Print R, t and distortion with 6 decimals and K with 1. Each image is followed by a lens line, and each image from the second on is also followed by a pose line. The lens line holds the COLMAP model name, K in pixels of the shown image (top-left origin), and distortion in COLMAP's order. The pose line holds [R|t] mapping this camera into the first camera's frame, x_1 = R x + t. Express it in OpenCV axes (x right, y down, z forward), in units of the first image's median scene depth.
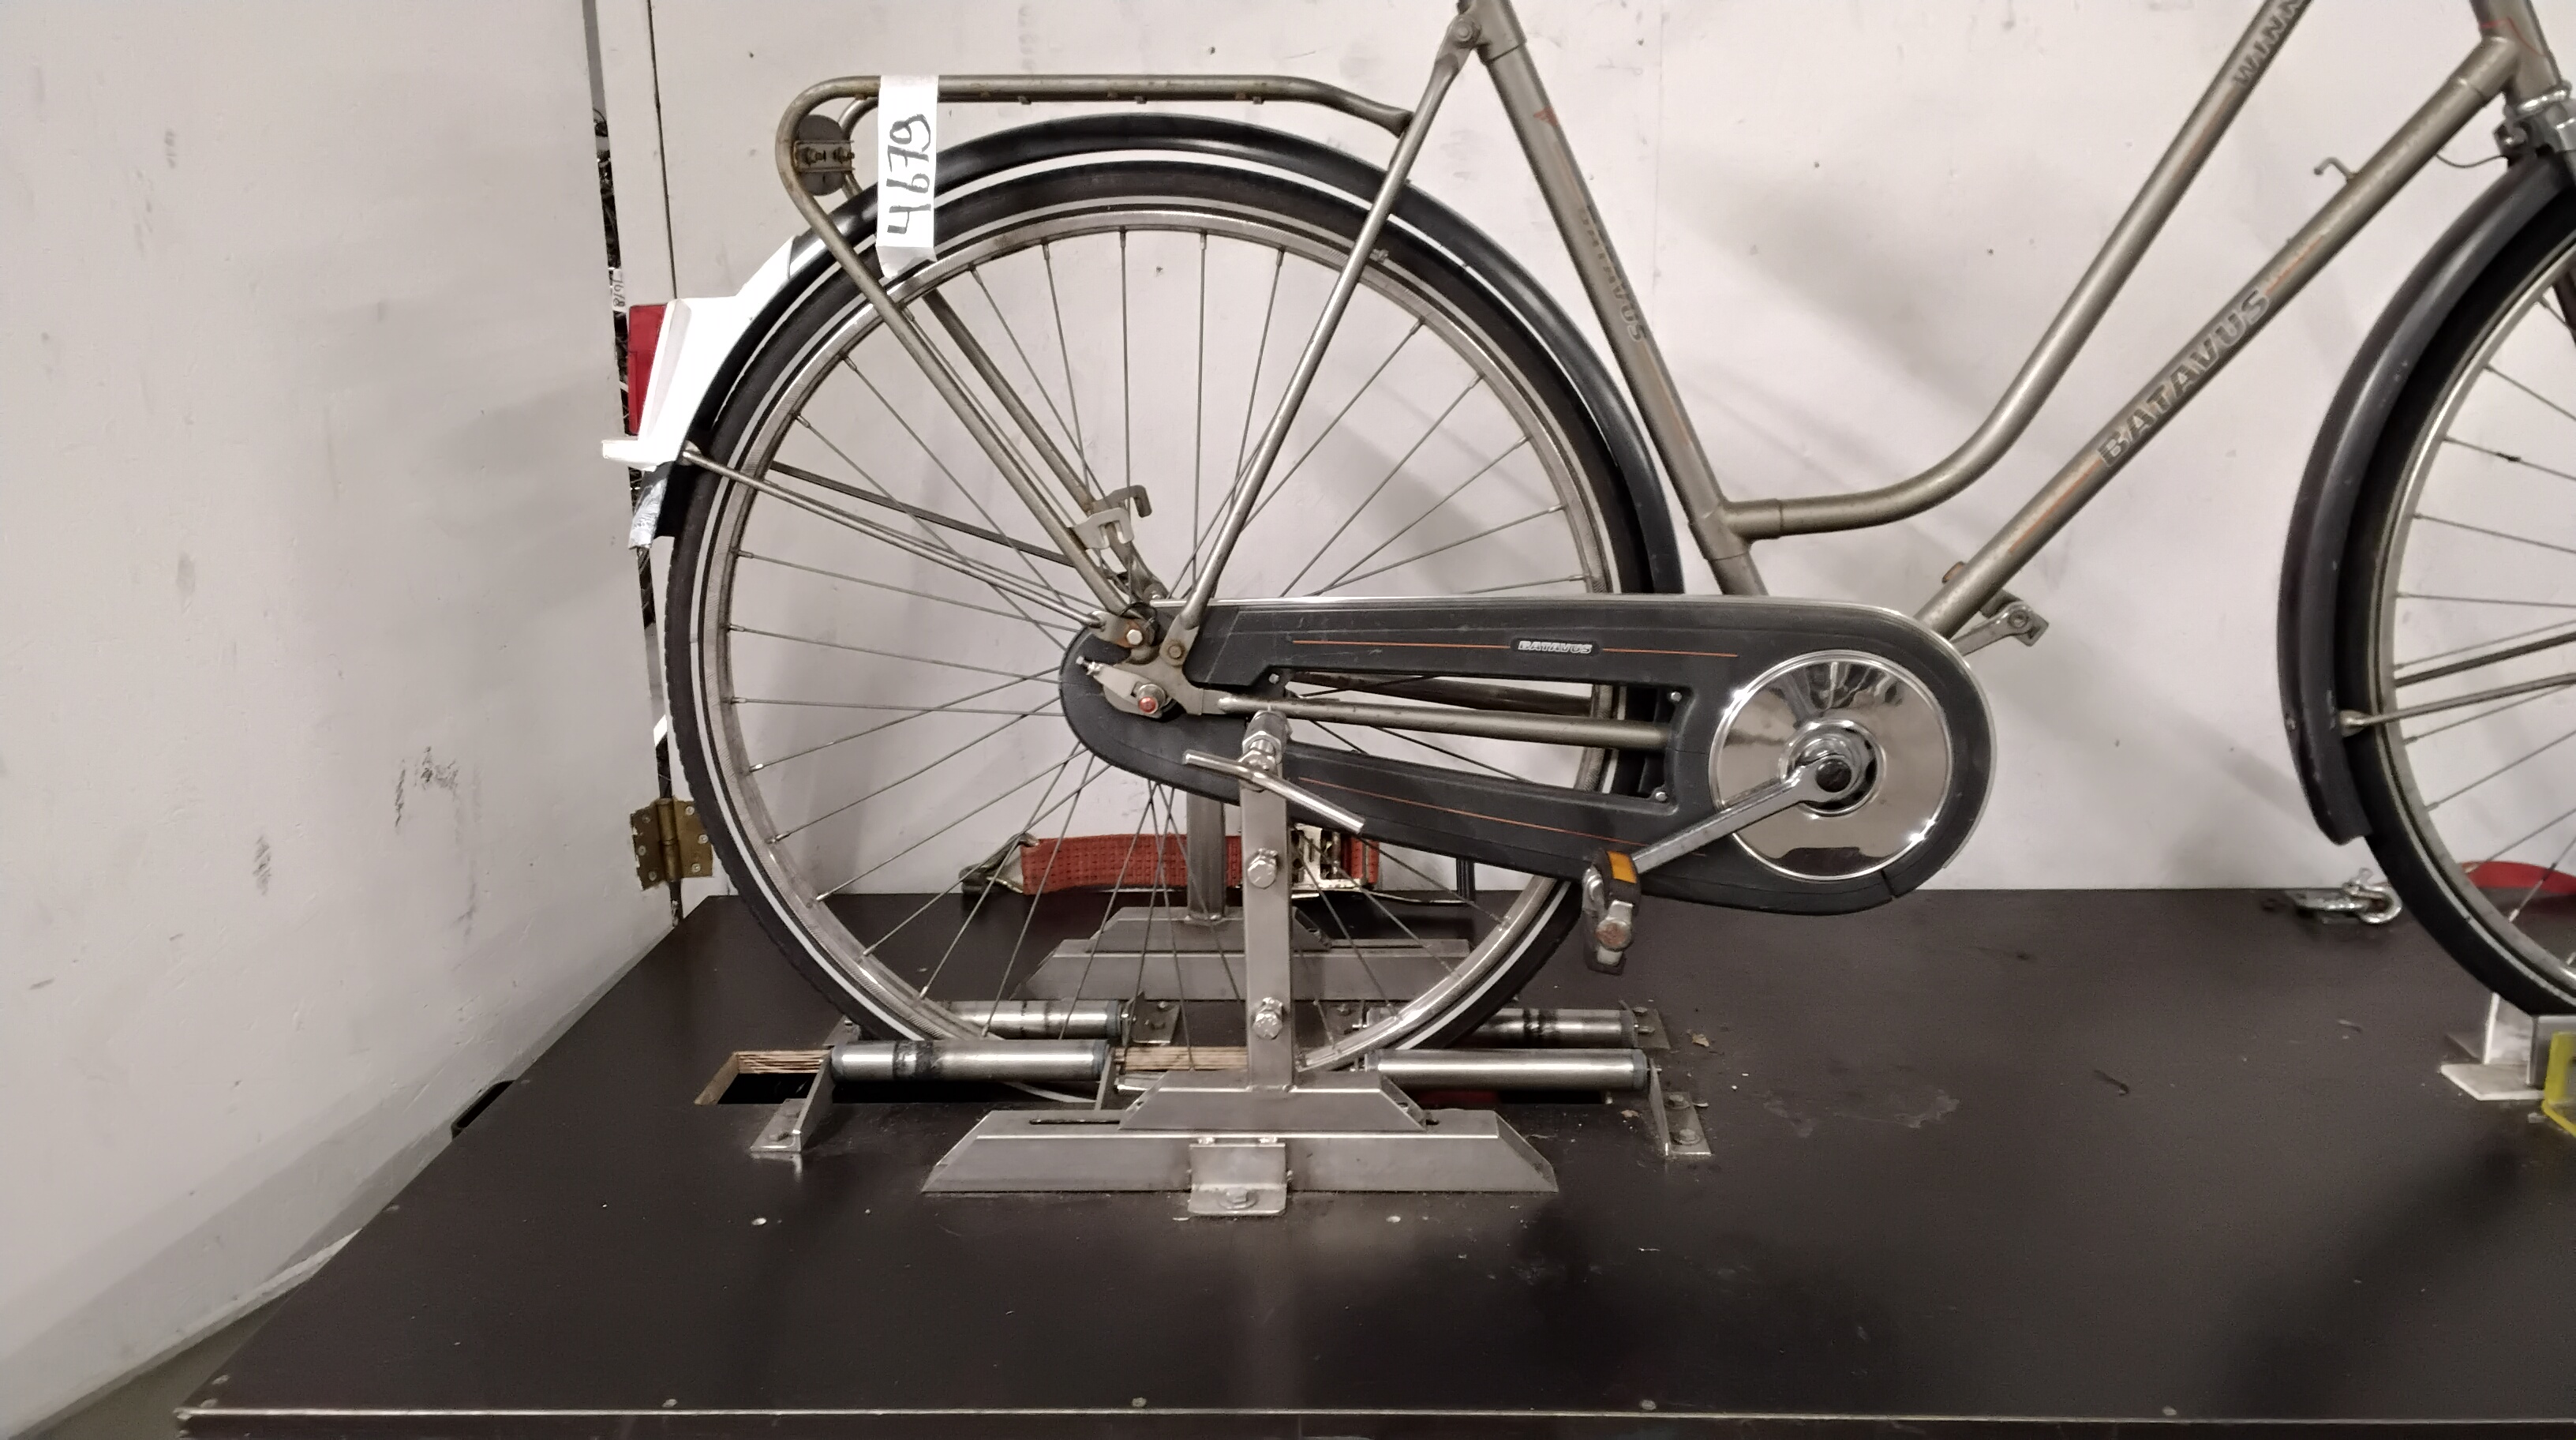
lens RADIAL K [[2030.5, 0, 1303.1], [0, 2030.5, 723.5], [0, 0, 1]] dist [0.114753, -0.179800]
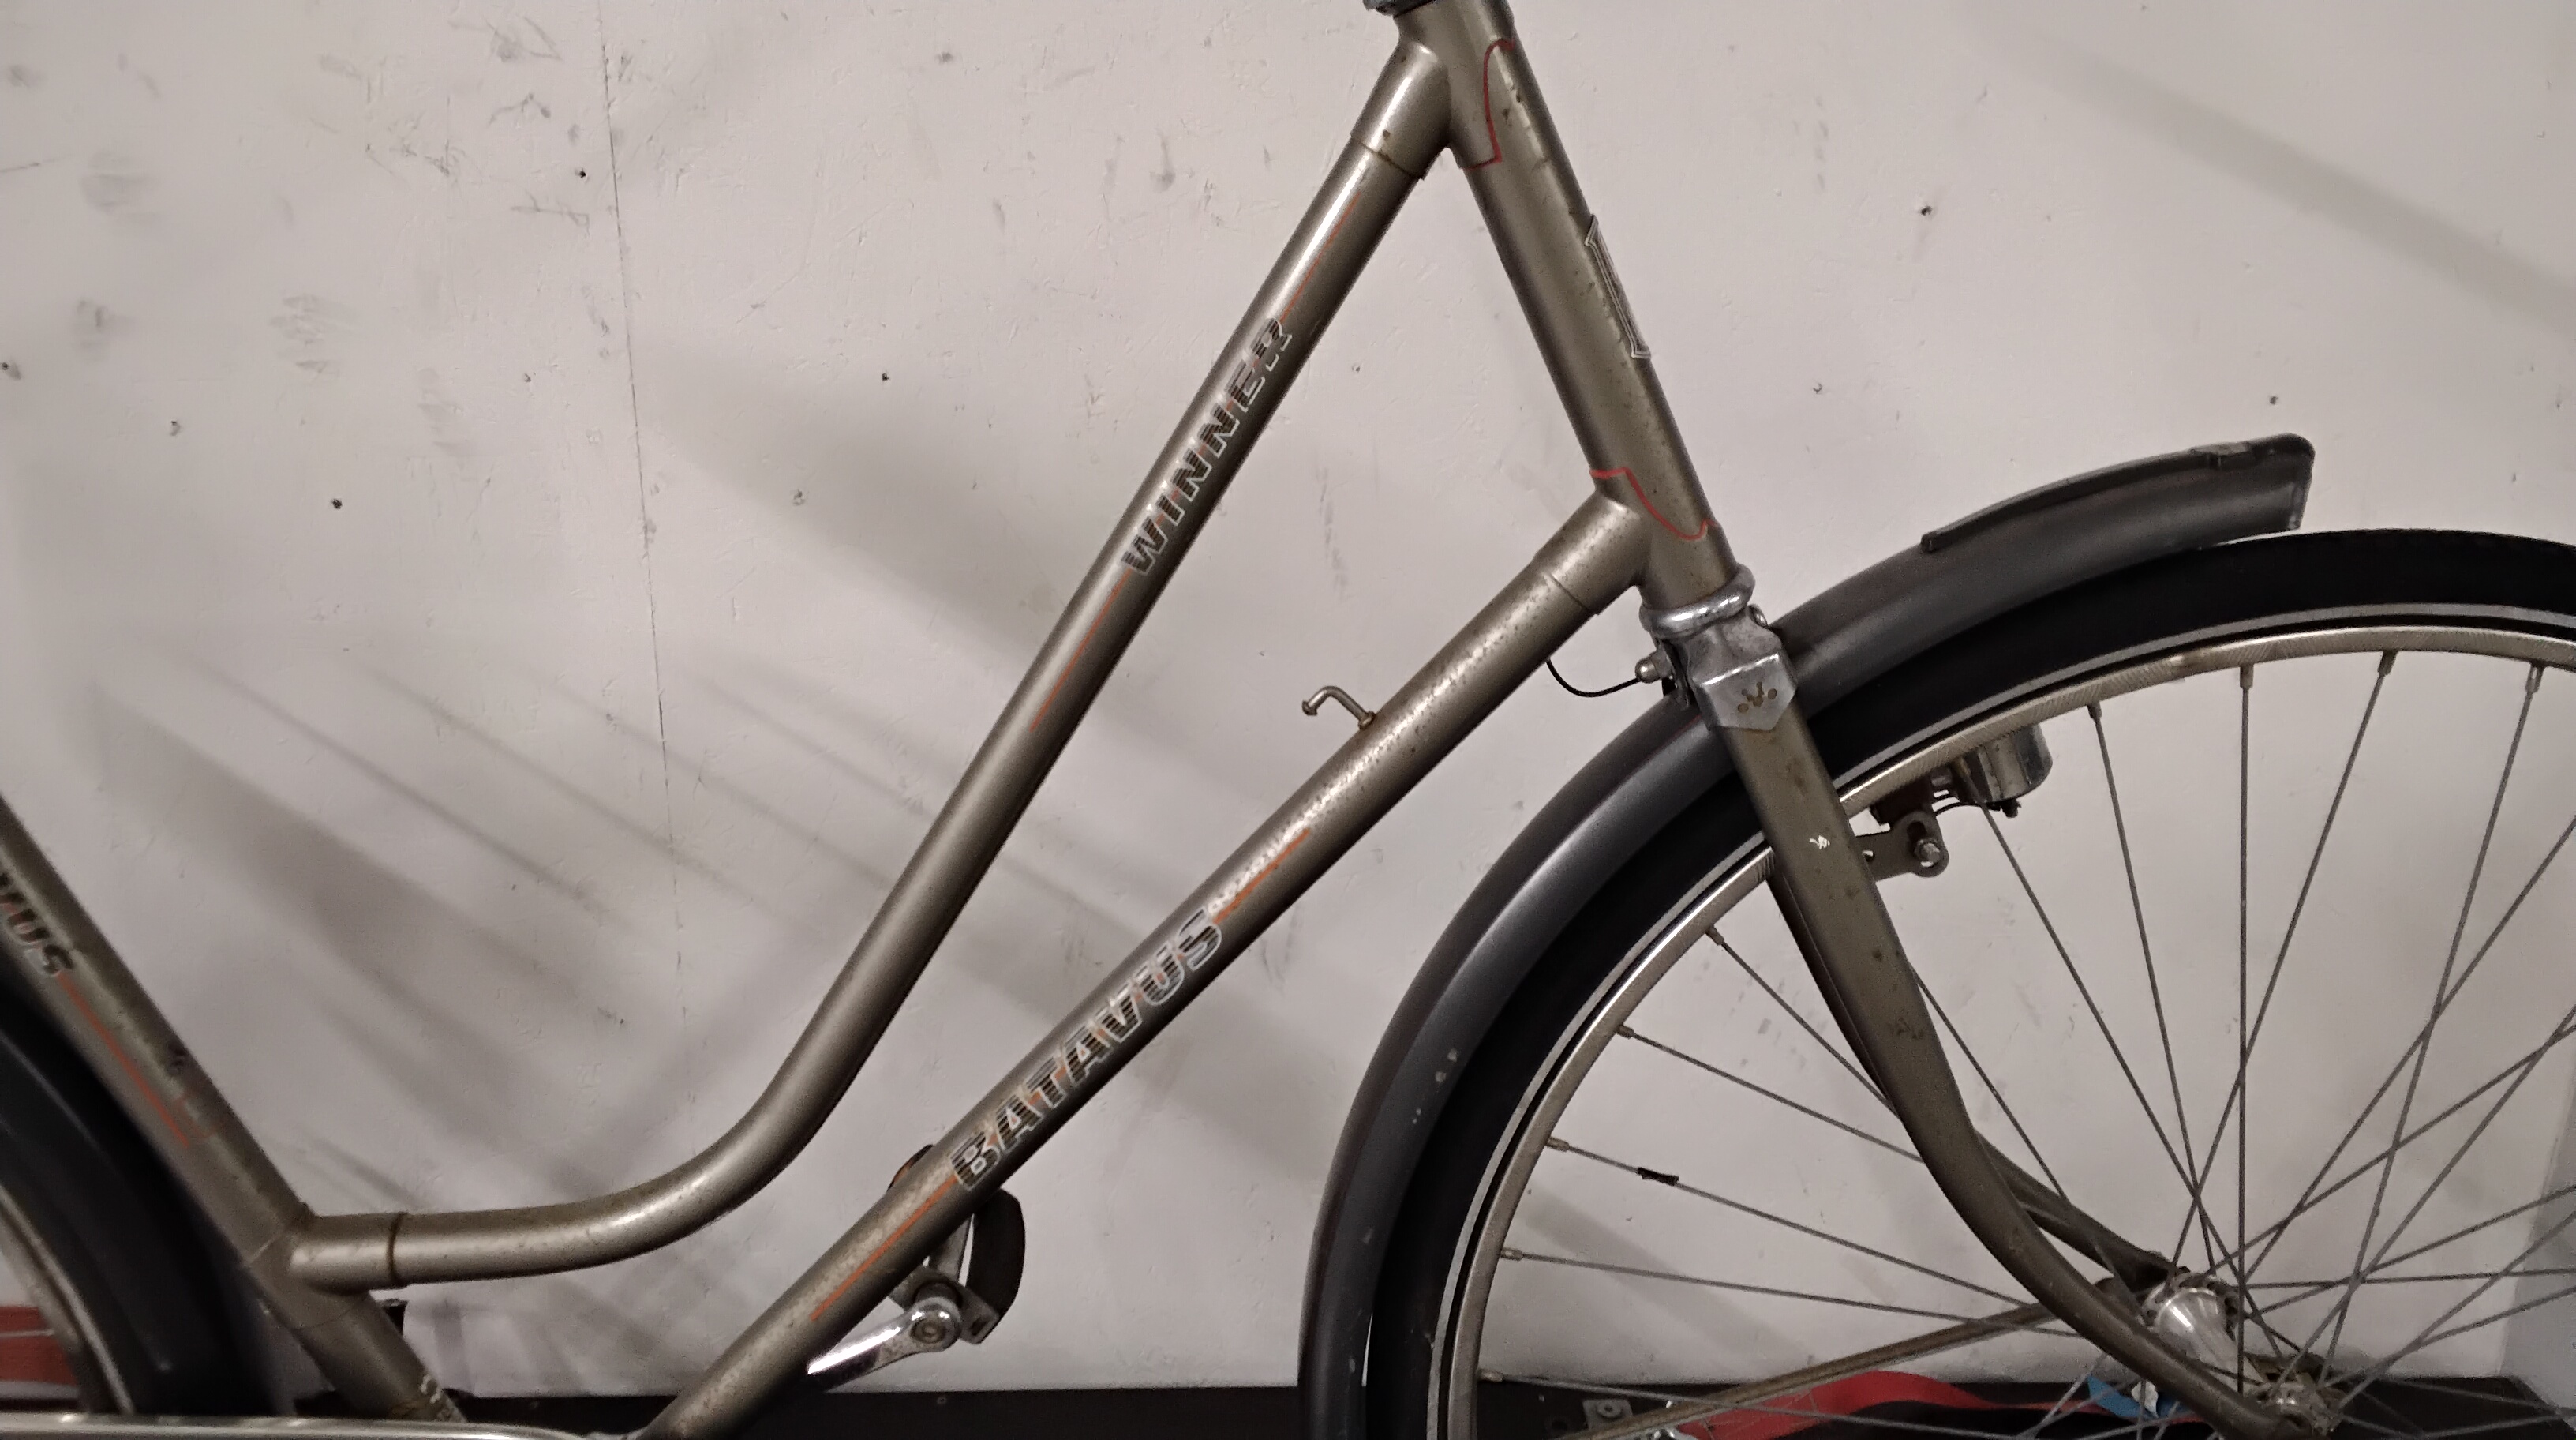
lens RADIAL K [[2030.5, 0, 1303.1], [0, 2030.5, 723.5], [0, 0, 1]] dist [0.114753, -0.179800]
pose [[0.995860, 0.012716, 0.090011, 0.423314], [-0.022458, 0.993891, 0.108054, -0.308477], [-0.088087, -0.109628, 0.990062, 0.447885]]
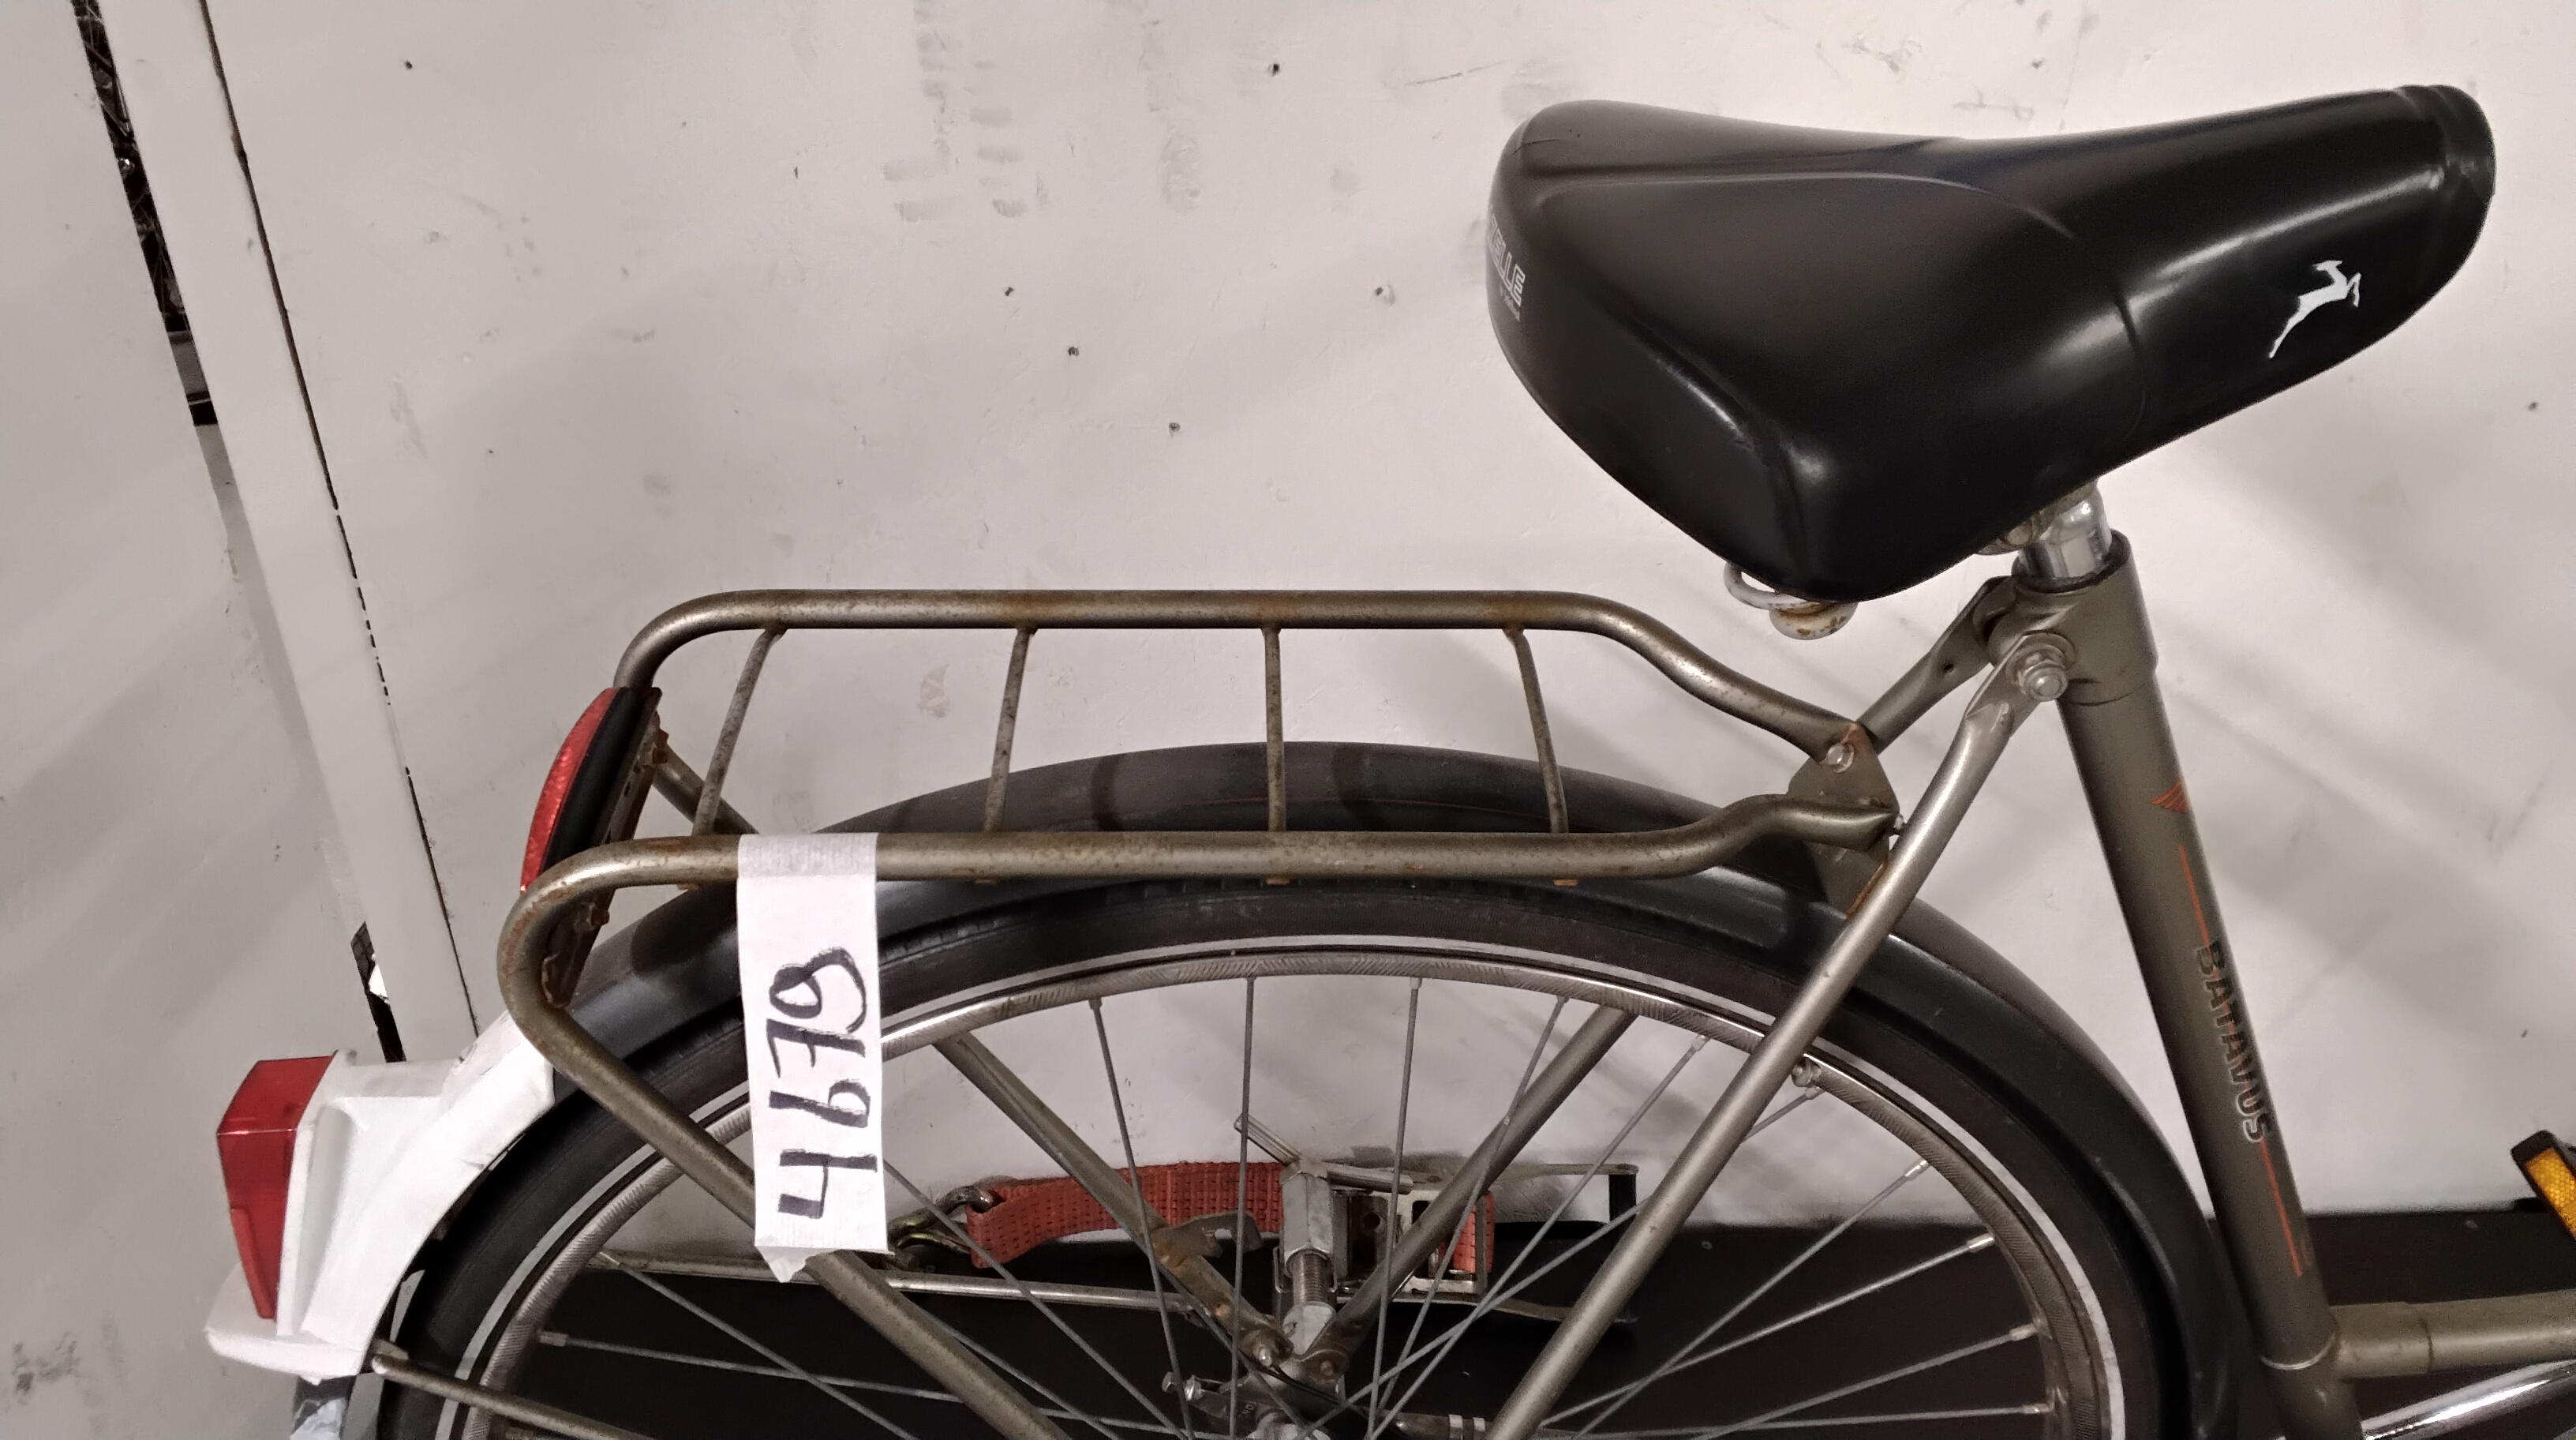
lens RADIAL K [[2044.0, 0, 1306.1], [0, 2044.0, 722.8], [0, 0, 1]] dist [0.111552, -0.178816]
pose [[0.995971, -0.022654, 0.086770, -0.114641], [-0.006701, 0.946062, 0.323918, -0.444496], [-0.089428, -0.323194, 0.942098, 0.549083]]
